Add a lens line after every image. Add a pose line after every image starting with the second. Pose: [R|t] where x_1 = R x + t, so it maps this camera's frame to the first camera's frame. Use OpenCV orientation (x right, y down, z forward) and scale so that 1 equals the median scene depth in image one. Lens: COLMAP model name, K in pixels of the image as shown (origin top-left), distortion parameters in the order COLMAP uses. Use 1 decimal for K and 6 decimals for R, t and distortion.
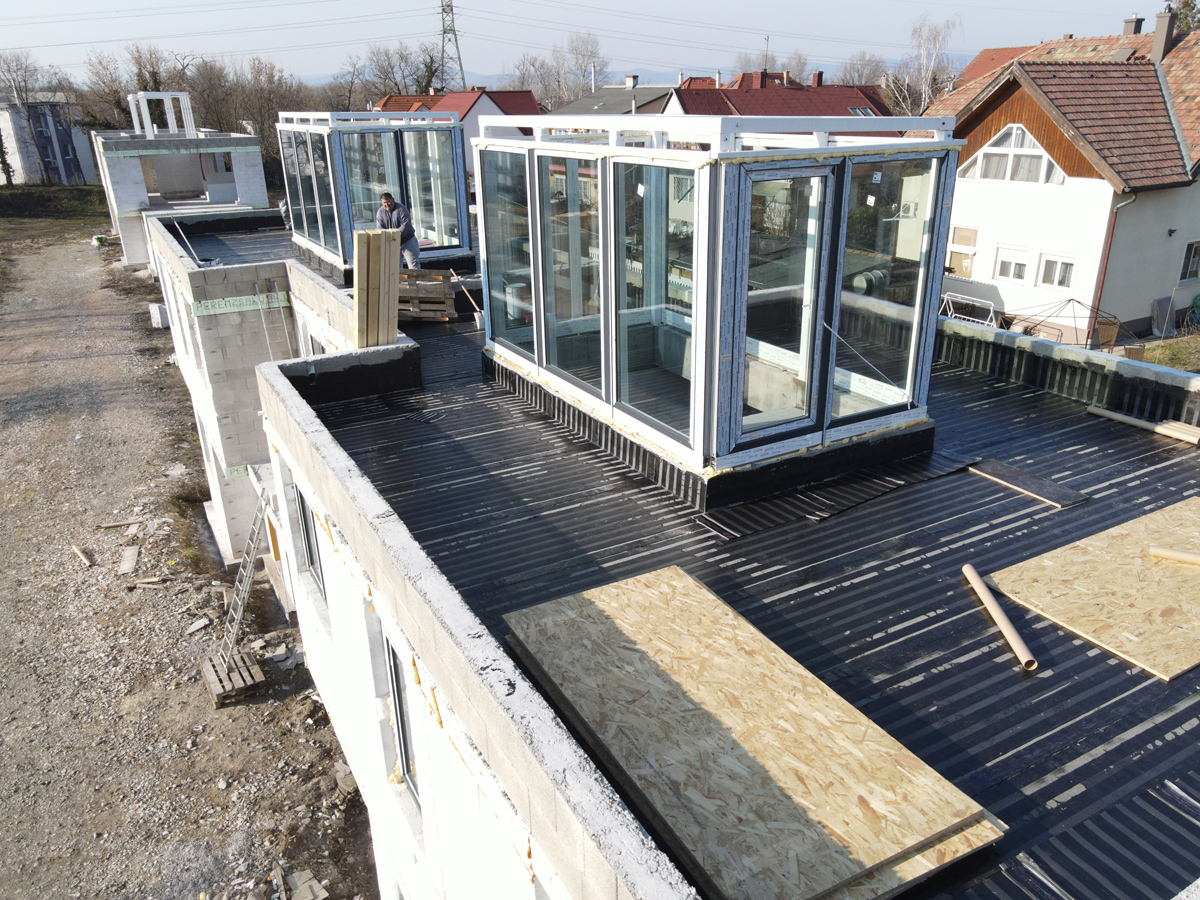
lens RADIAL K [[876.4, 0, 600.8], [0, 876.4, 453.0], [0, 0, 1]] dist [0.020227, -0.007366]
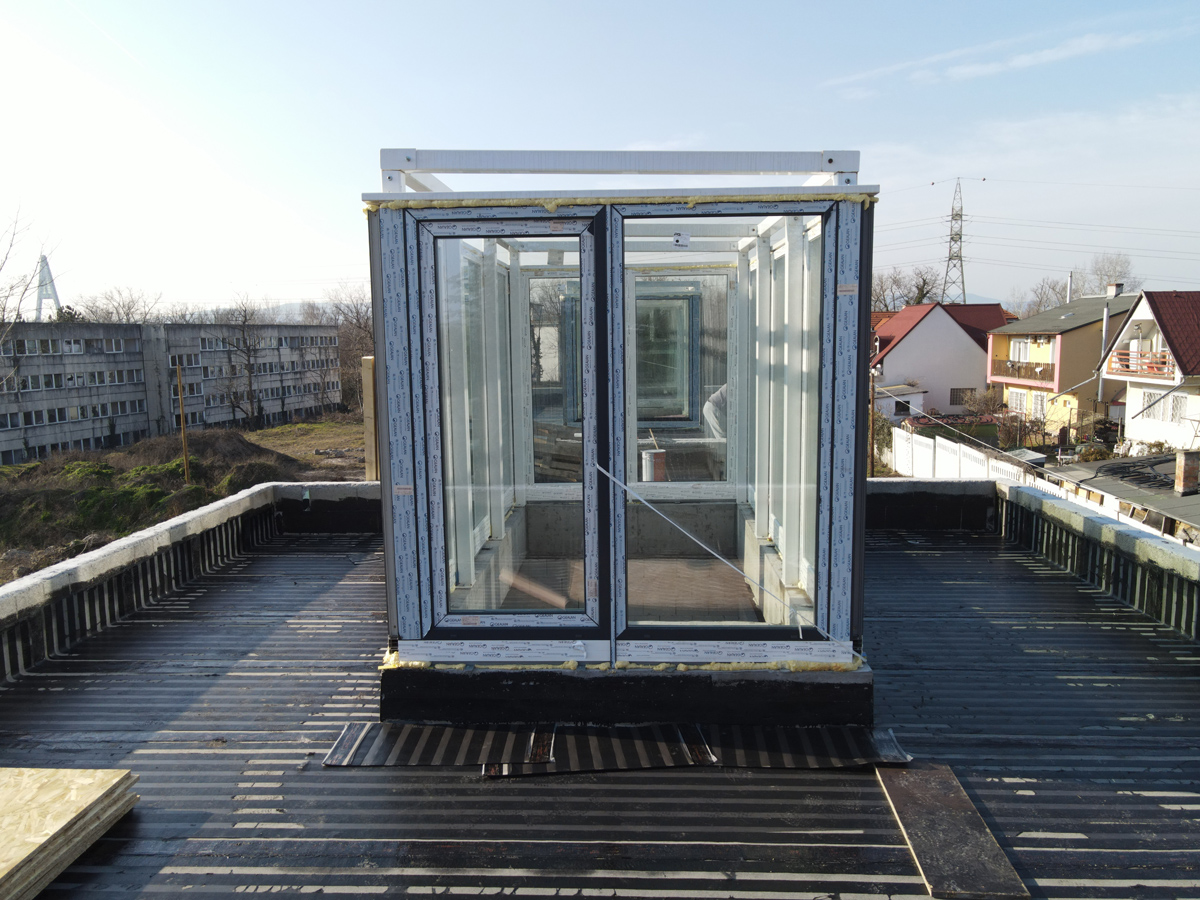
lens RADIAL K [[876.4, 0, 598.2], [0, 876.4, 455.9], [0, 0, 1]] dist [0.020227, -0.007366]
pose [[0.851244, 0.080560, -0.518549, 0.283659], [-0.198696, 0.964054, -0.176406, -0.020107], [0.485698, 0.253199, 0.836653, 0.229206]]
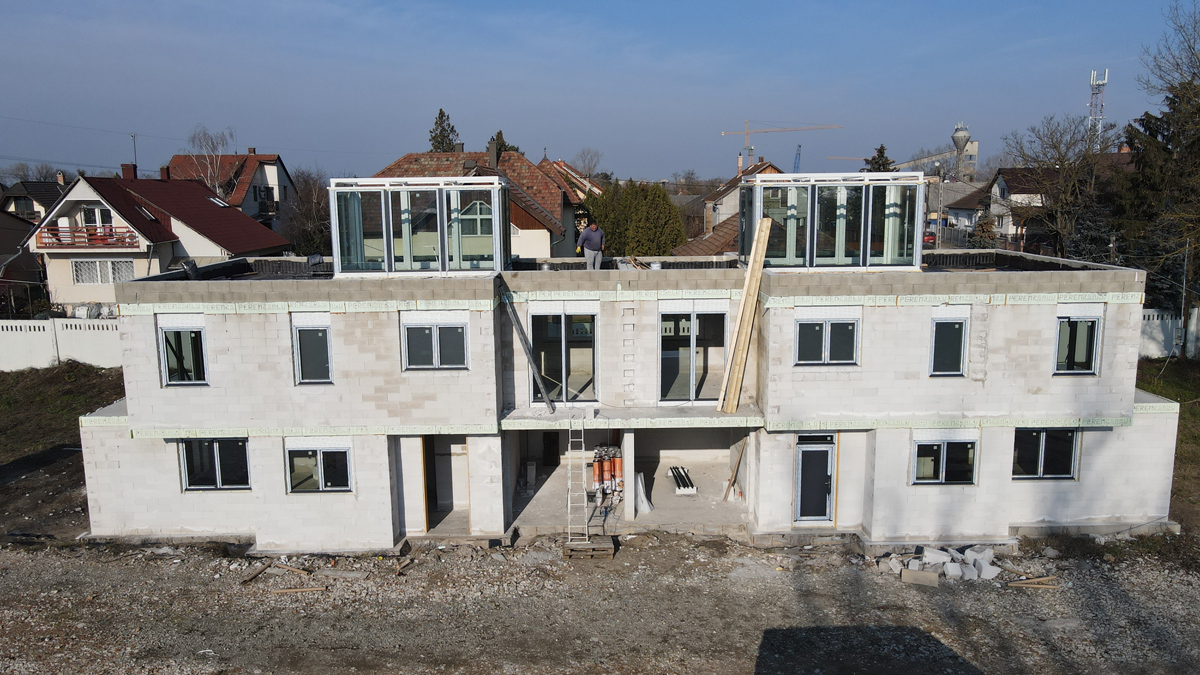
lens RADIAL K [[884.0, 0, 604.3], [0, 884.0, 346.9], [0, 0, 1]] dist [0.013560, 0.004187]
pose [[0.478758, -0.140625, 0.866611, -1.677102], [0.329527, 0.943703, -0.028912, -0.000775], [-0.813758, 0.299414, 0.498145, 0.181811]]
